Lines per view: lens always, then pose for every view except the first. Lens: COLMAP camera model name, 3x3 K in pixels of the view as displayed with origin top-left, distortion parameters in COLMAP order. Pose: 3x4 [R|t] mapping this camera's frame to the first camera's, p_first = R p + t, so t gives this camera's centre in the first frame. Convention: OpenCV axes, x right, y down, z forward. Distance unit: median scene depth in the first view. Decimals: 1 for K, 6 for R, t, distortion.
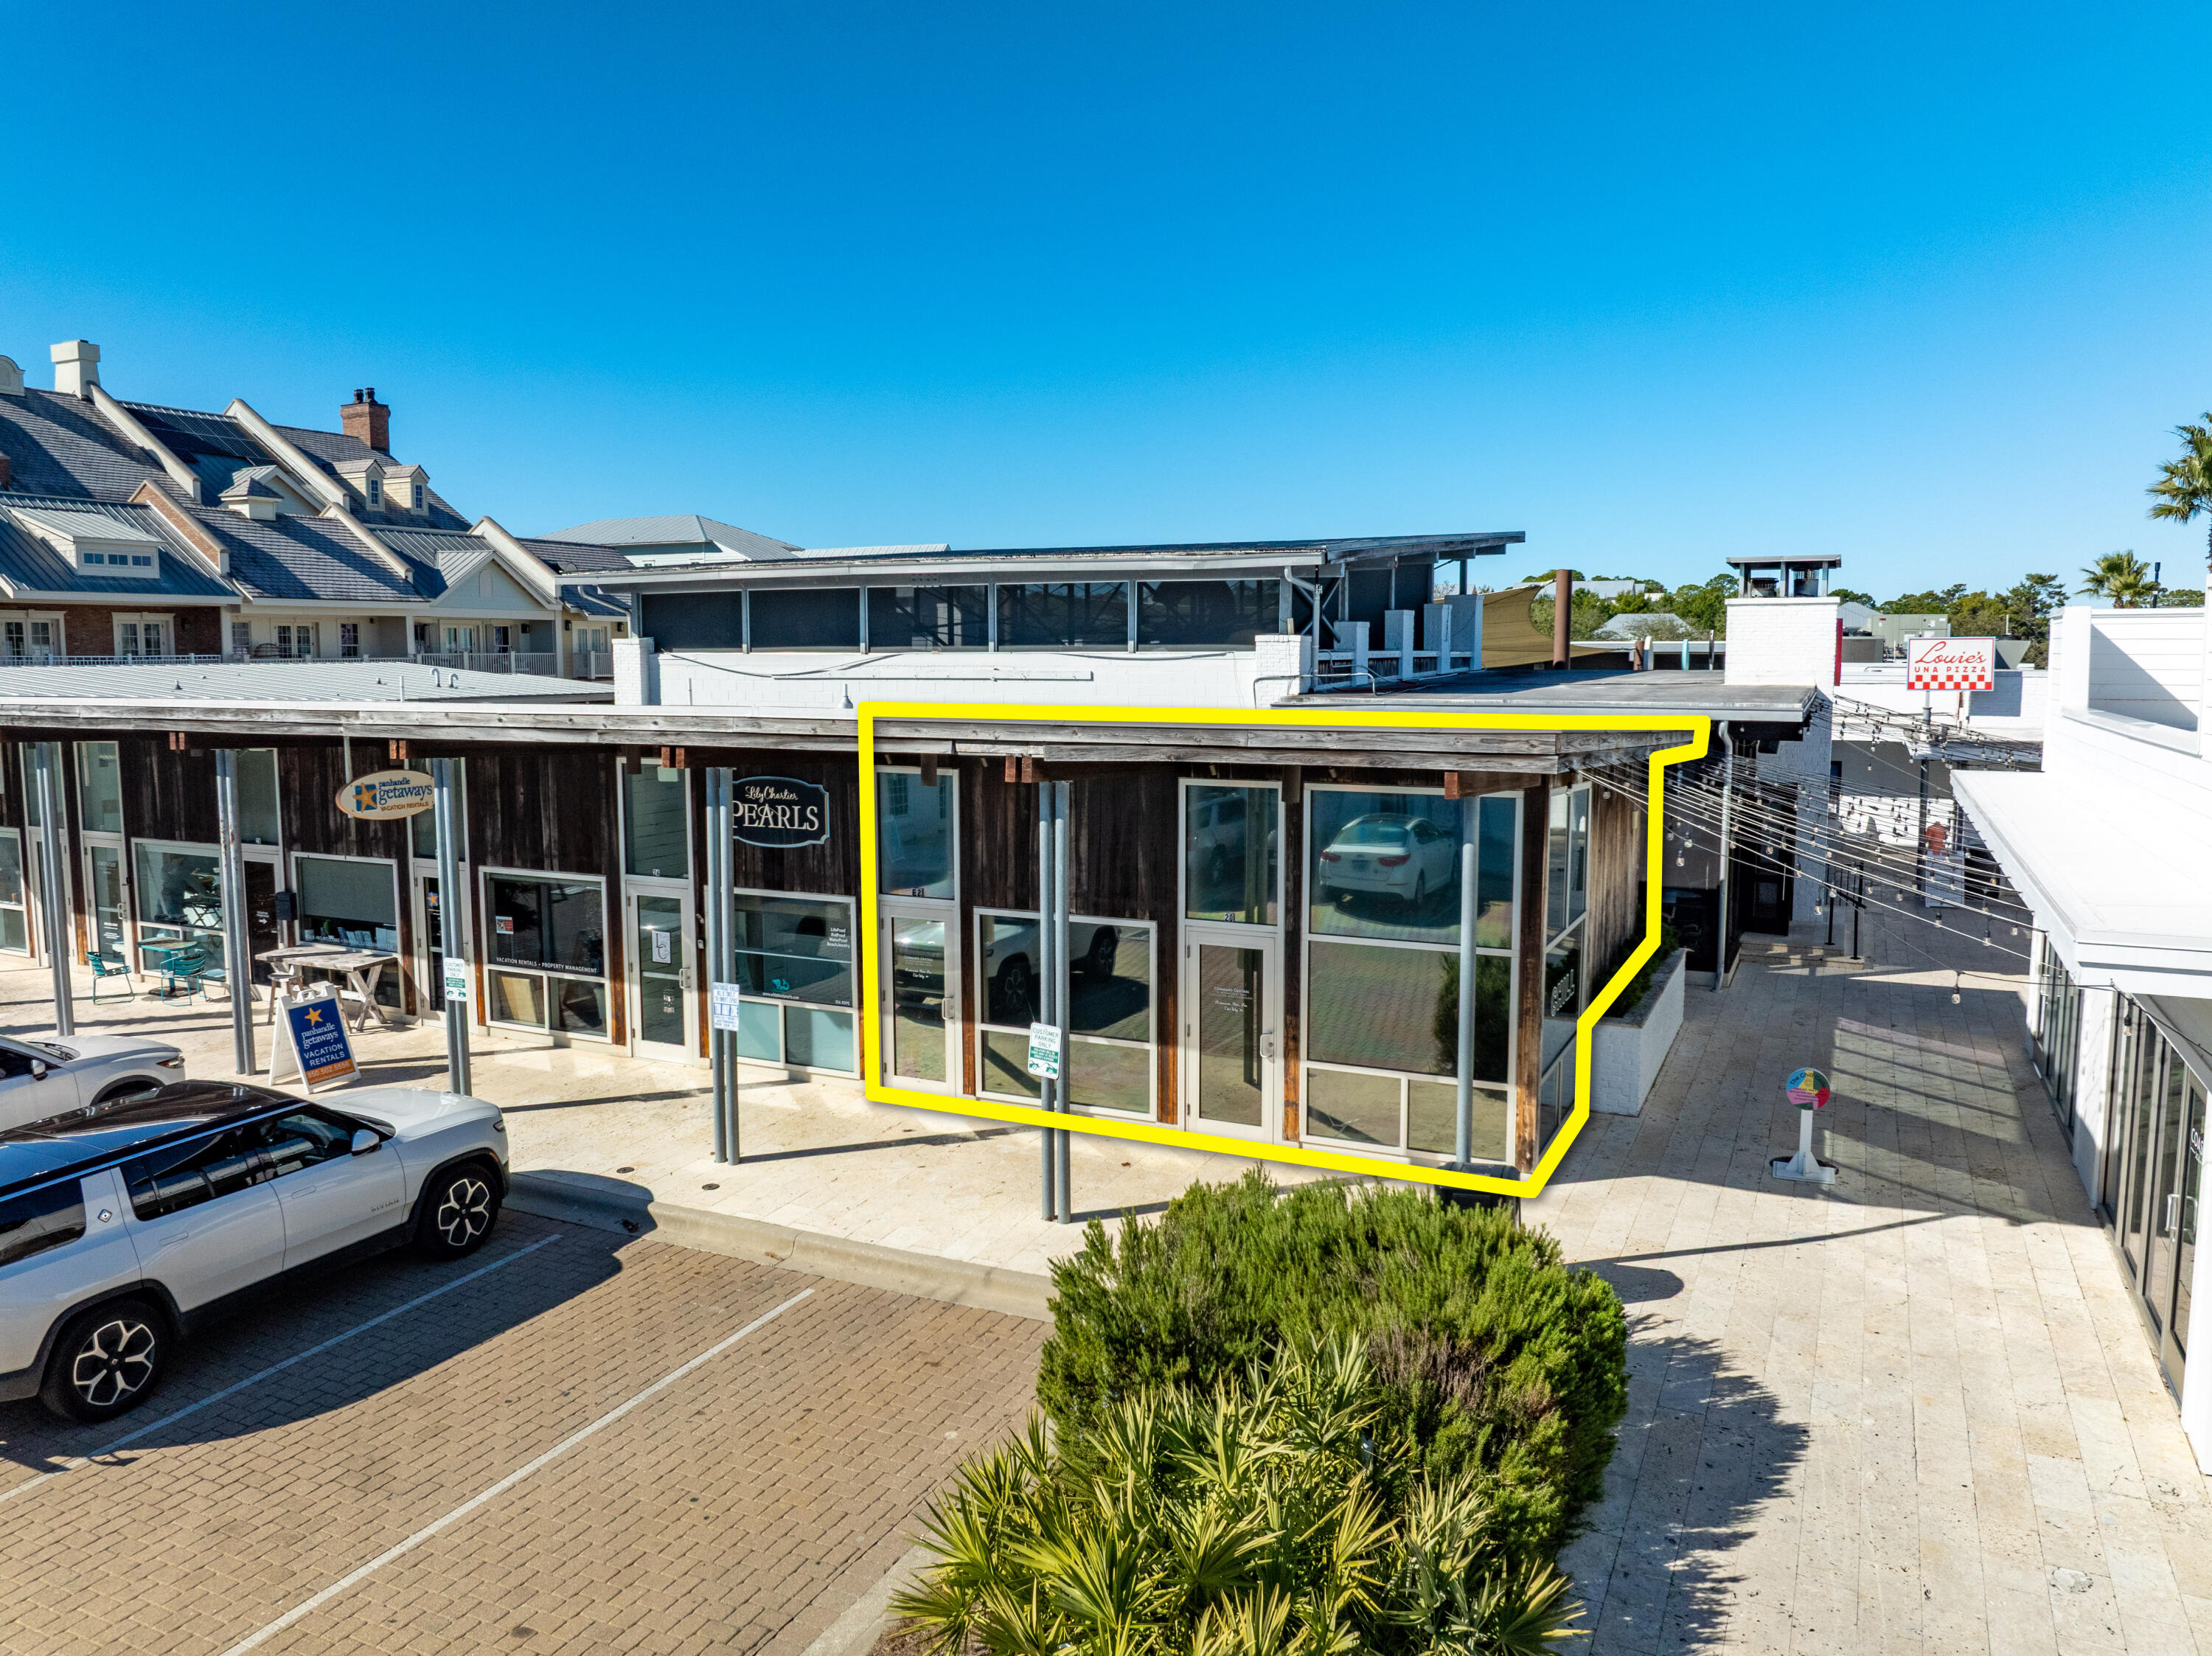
lens RADIAL K [[1552.6, 0, 1123.3], [0, 1552.6, 823.9], [0, 0, 1]] dist [-0.033968, -0.006135]
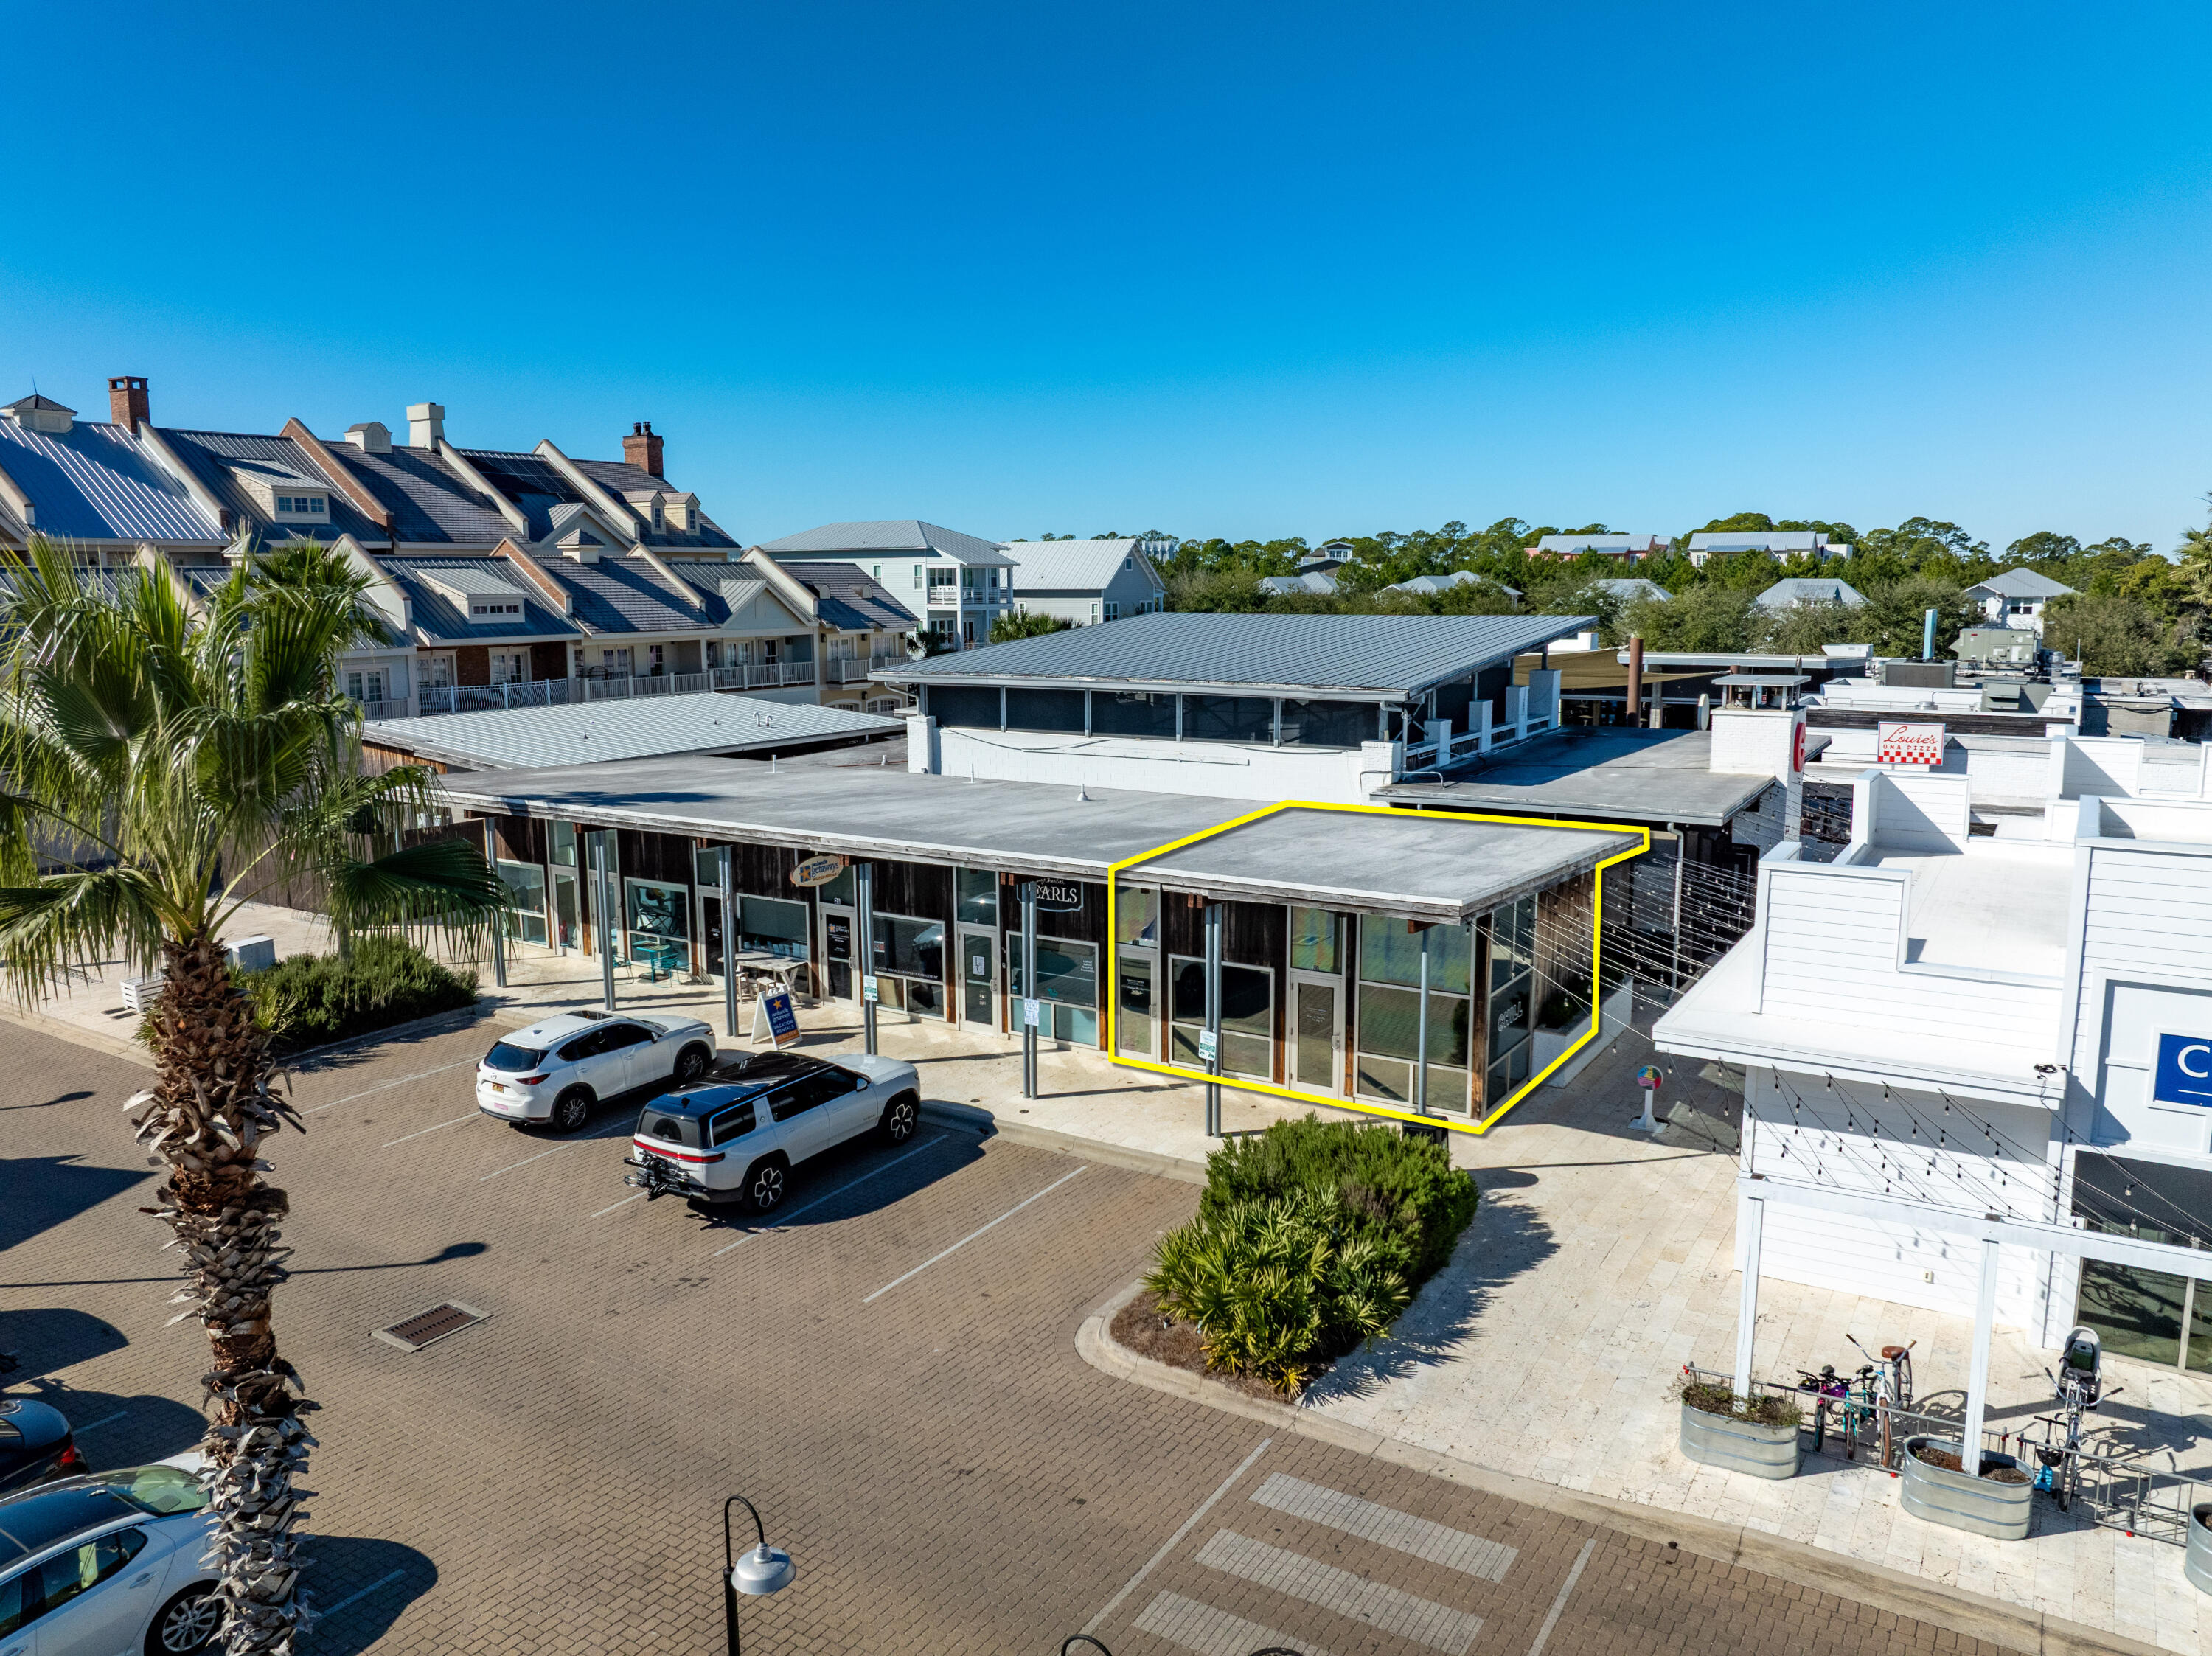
lens RADIAL K [[1552.6, 0, 1127.9], [0, 1552.6, 827.7], [0, 0, 1]] dist [-0.033968, -0.006135]
pose [[0.993619, 0.014112, -0.111903, 0.043817], [-0.008769, 0.998804, 0.048097, -0.152069], [0.112448, -0.046809, 0.992555, -0.632182]]
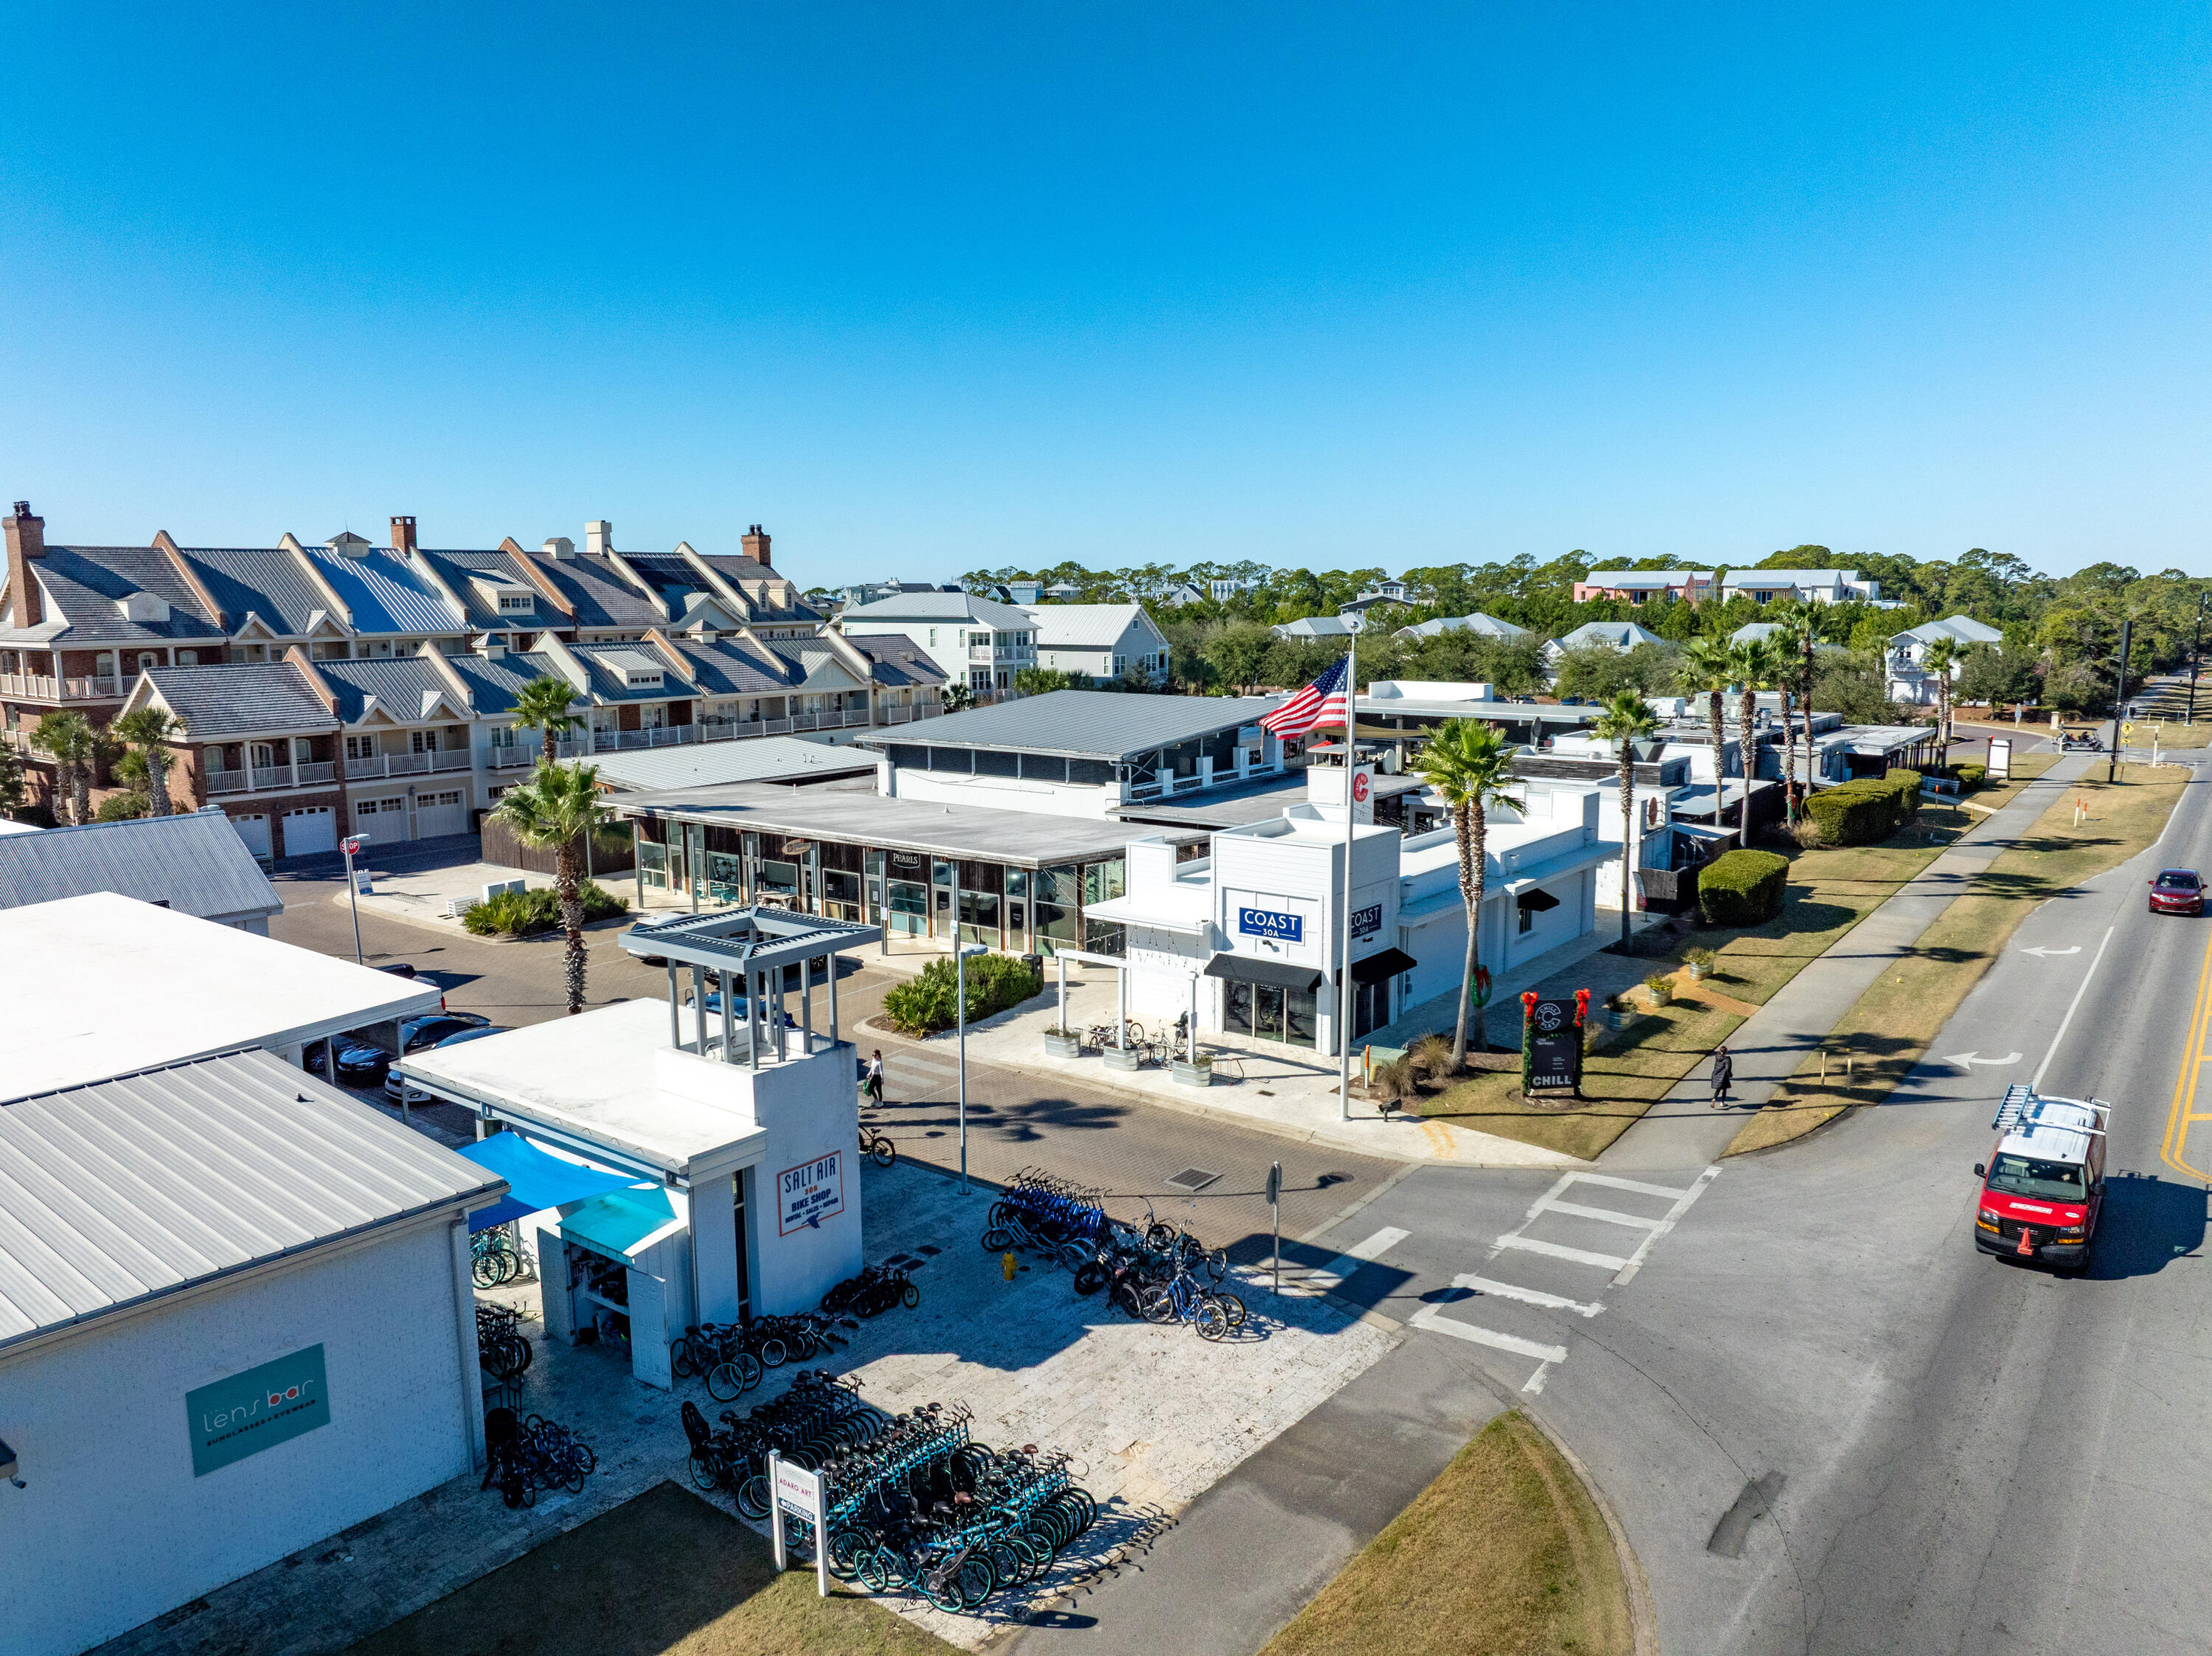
lens RADIAL K [[1552.6, 0, 1143.5], [0, 1552.6, 835.2], [0, 0, 1]] dist [-0.033968, -0.006135]
pose [[0.981146, 0.027886, -0.191245, 0.902100], [-0.018957, 0.998650, 0.048360, -0.222895], [0.192336, -0.043823, 0.980350, -2.145070]]
